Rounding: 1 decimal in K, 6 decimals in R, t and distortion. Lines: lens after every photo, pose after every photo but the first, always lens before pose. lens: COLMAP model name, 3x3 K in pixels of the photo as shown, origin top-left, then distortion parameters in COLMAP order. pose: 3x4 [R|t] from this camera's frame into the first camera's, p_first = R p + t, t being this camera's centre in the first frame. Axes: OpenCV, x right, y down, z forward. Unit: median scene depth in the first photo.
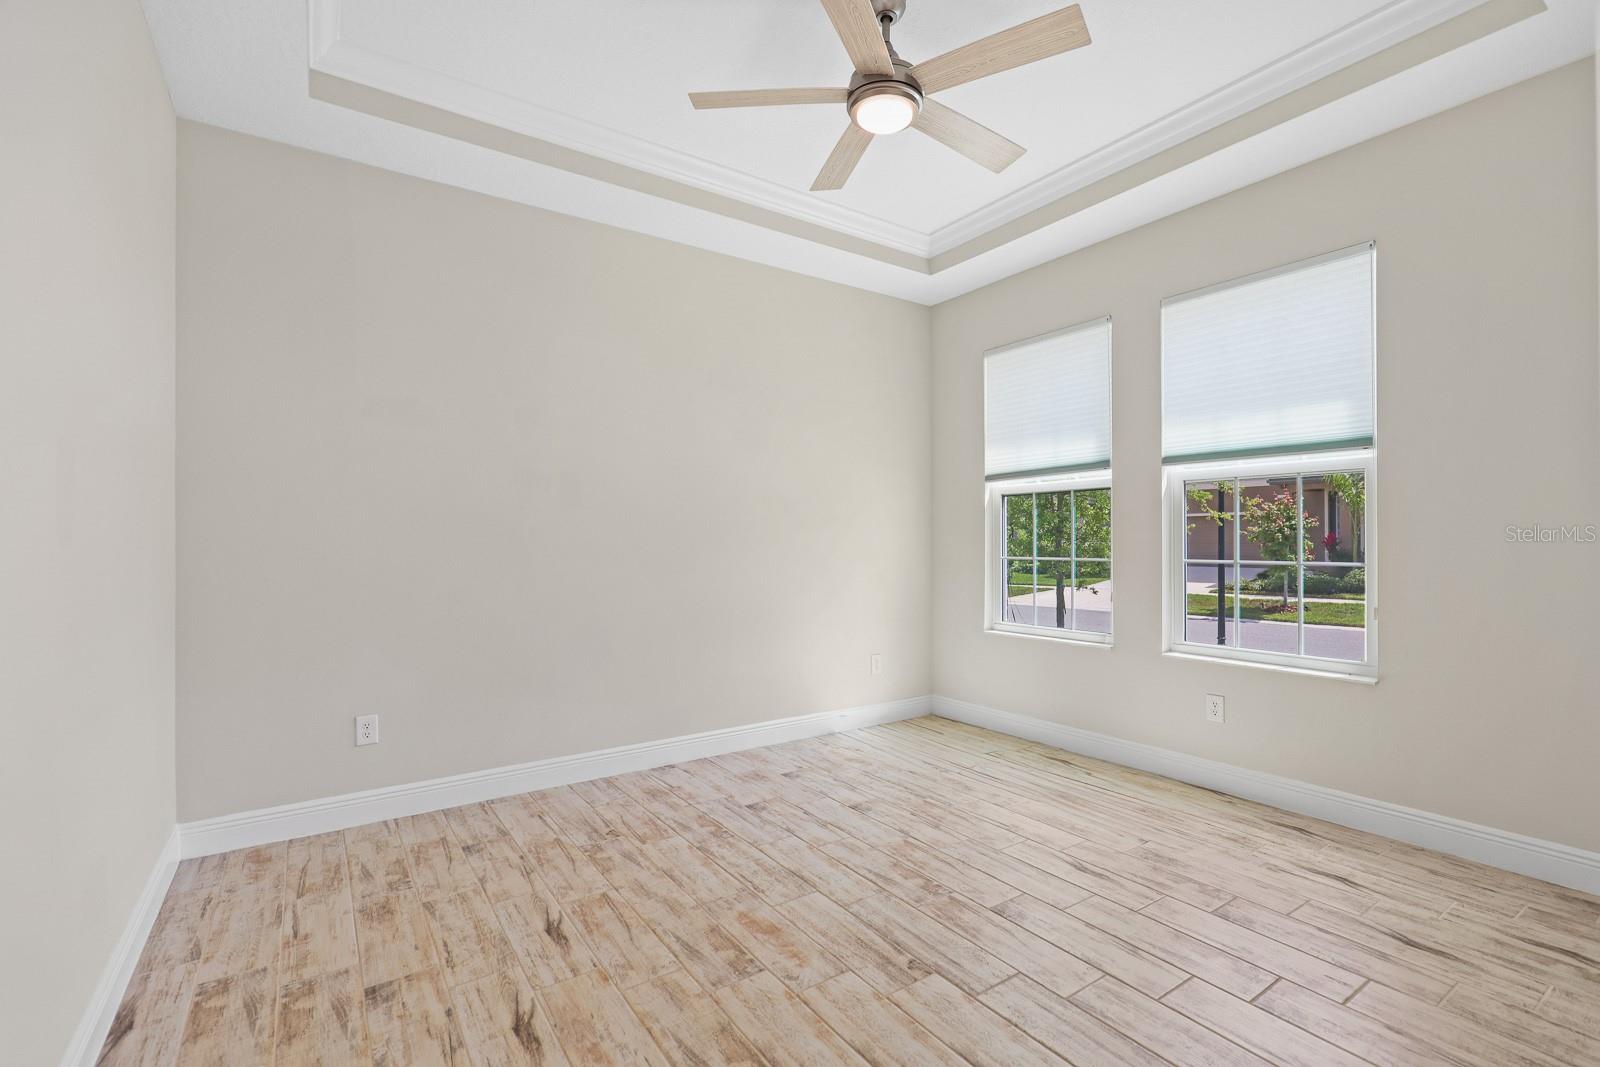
lens RADIAL K [[724.8, 0, 800.1], [0, 724.8, 538.9], [0, 0, 1]] dist [0.002314, -0.000860]
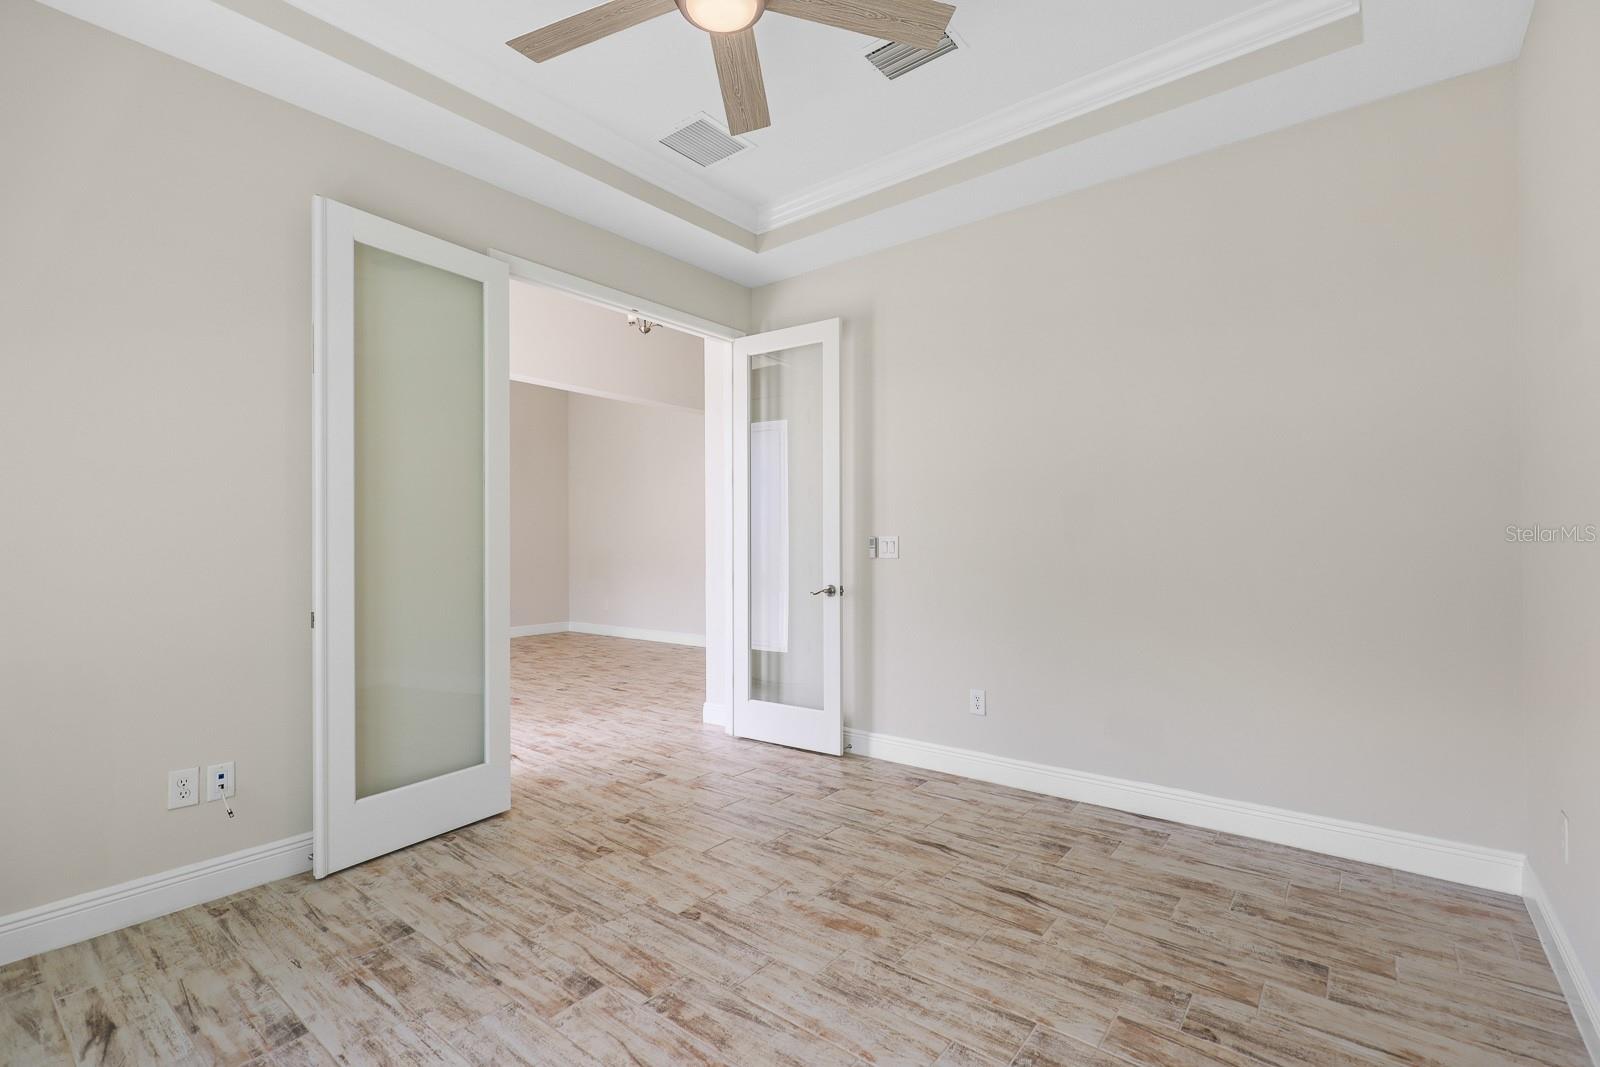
lens RADIAL K [[724.8, 0, 797.1], [0, 724.8, 534.9], [0, 0, 1]] dist [0.002314, -0.000860]
pose [[-0.957692, 0.008101, -0.287681, 0.294907], [0.013461, 0.999771, -0.016659, 0.006923], [0.287480, -0.019826, -0.957581, 1.940150]]
